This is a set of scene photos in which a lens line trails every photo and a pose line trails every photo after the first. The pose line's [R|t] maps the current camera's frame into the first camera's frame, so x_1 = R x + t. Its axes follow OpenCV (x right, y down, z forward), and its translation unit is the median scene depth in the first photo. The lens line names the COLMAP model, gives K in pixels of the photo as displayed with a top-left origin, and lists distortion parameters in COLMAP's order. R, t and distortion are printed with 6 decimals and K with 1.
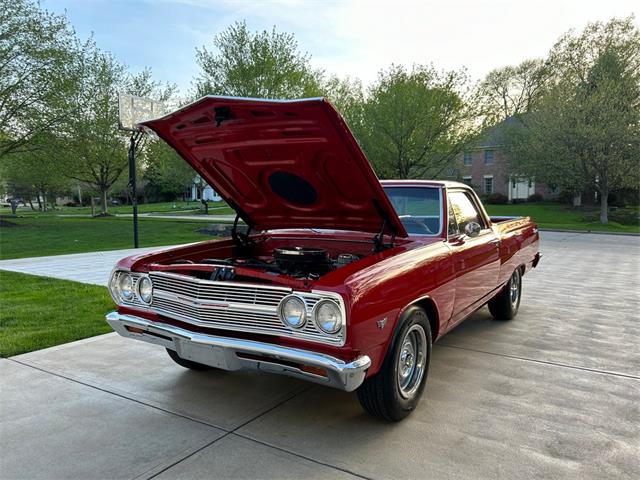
lens RADIAL K [[480.3, 0, 324.5], [0, 480.3, 237.9], [0, 0, 1]] dist [0.032564, -0.035432]
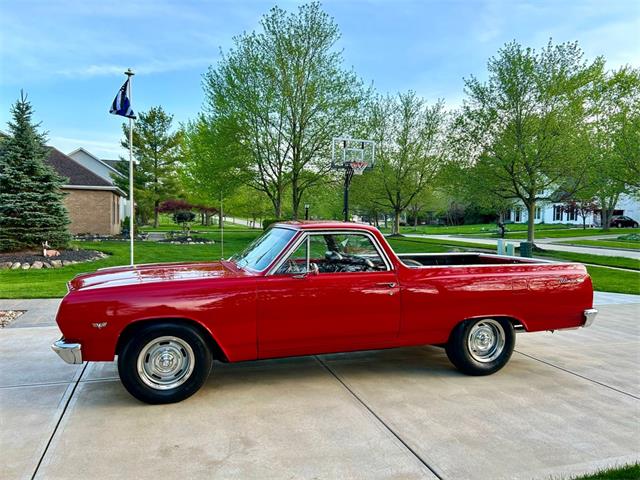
lens RADIAL K [[480.3, 0, 324.5], [0, 480.3, 237.9], [0, 0, 1]] dist [0.032564, -0.035432]
pose [[0.779481, 0.042654, -0.624973, 1.242009], [-0.070425, 0.997321, -0.019770, -0.054228], [0.622455, 0.059424, 0.780396, 0.184535]]
